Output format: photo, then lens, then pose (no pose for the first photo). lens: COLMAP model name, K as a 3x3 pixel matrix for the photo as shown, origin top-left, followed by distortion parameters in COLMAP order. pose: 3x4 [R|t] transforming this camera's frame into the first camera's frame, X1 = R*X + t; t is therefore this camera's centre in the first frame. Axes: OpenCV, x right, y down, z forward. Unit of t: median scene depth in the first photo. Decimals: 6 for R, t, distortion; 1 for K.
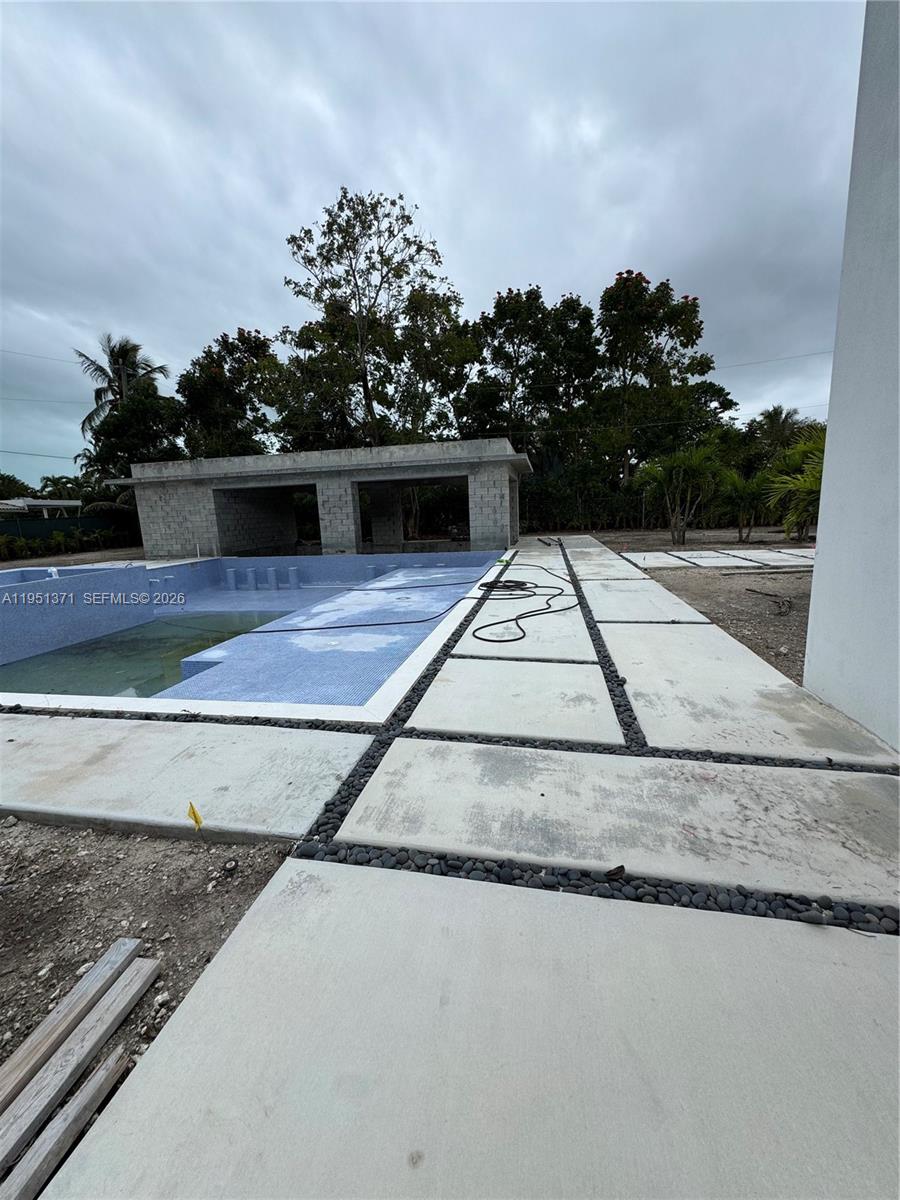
lens RADIAL K [[480.9, 0, 447.8], [0, 480.9, 605.4], [0, 0, 1]] dist [-0.002081, -0.000419]
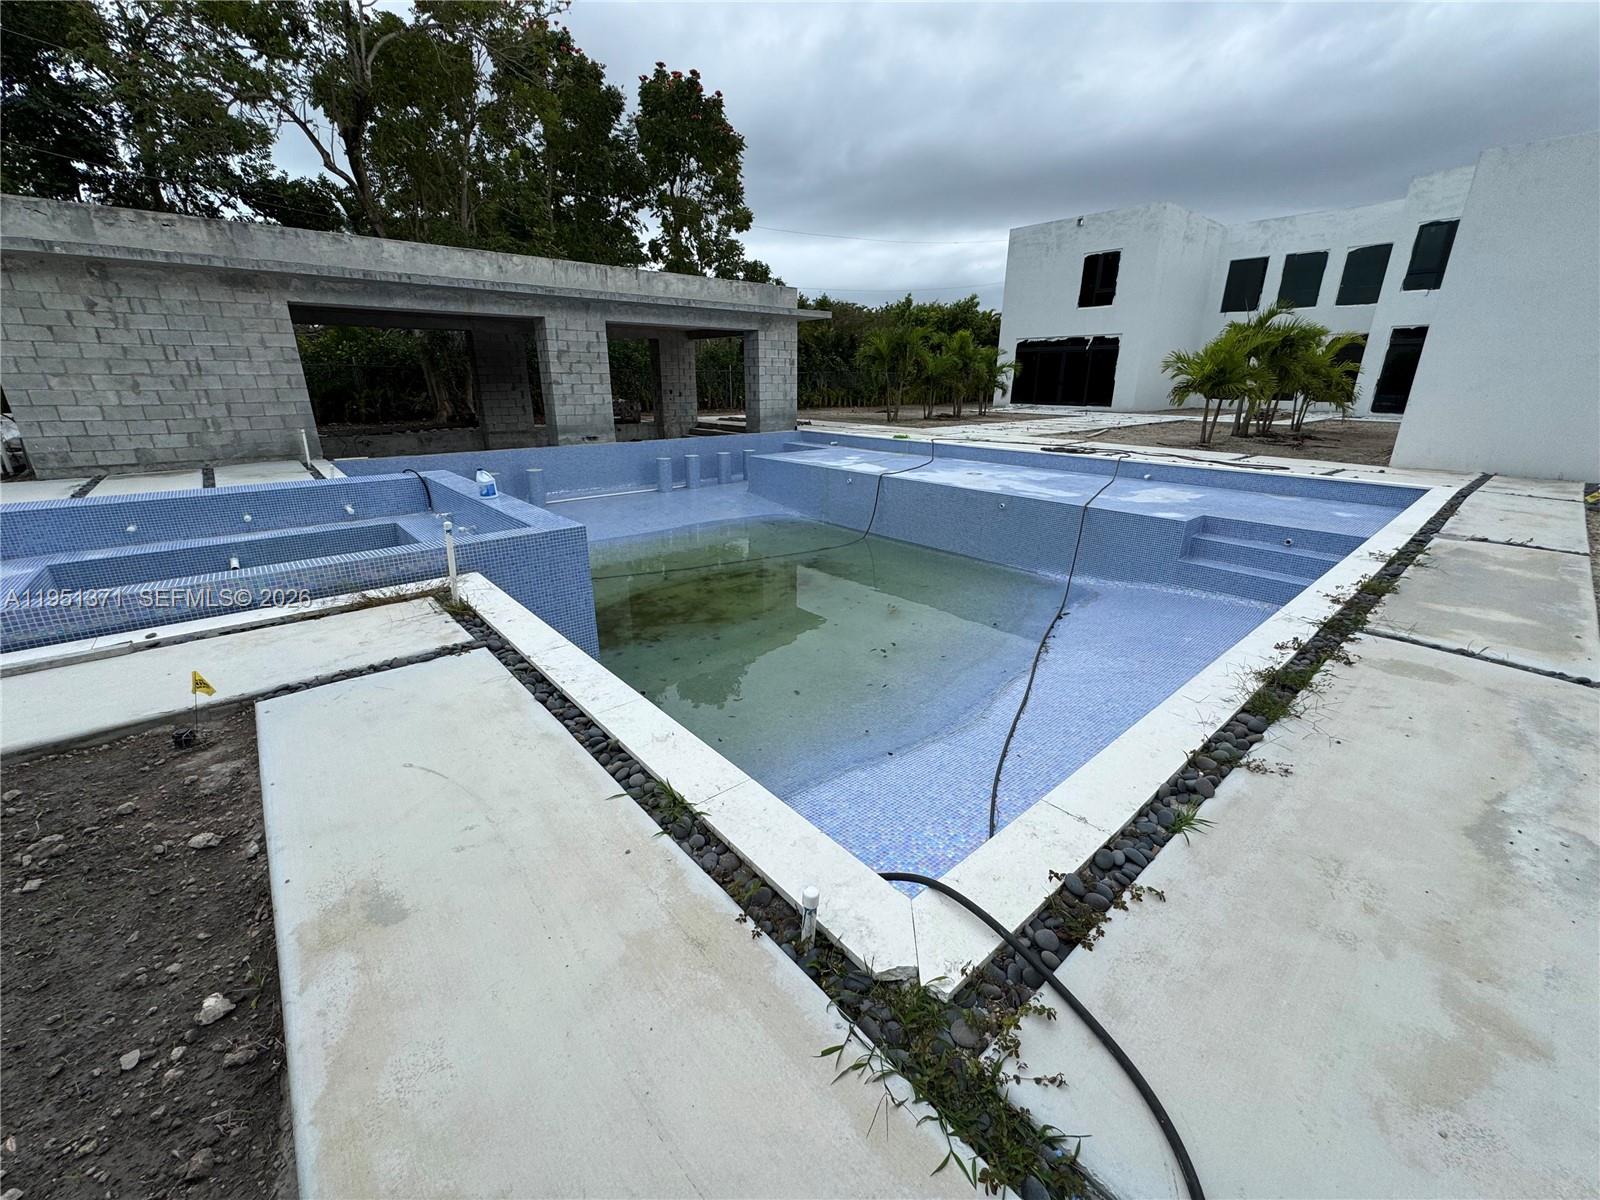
lens RADIAL K [[641.1, 0, 801.8], [0, 641.1, 604.9], [0, 0, 1]] dist [-0.002081, -0.000419]
pose [[0.607640, -0.223832, 0.762019, -0.747350], [0.129131, 0.974541, 0.183287, -0.019975], [-0.783645, -0.012972, 0.621074, 0.281704]]
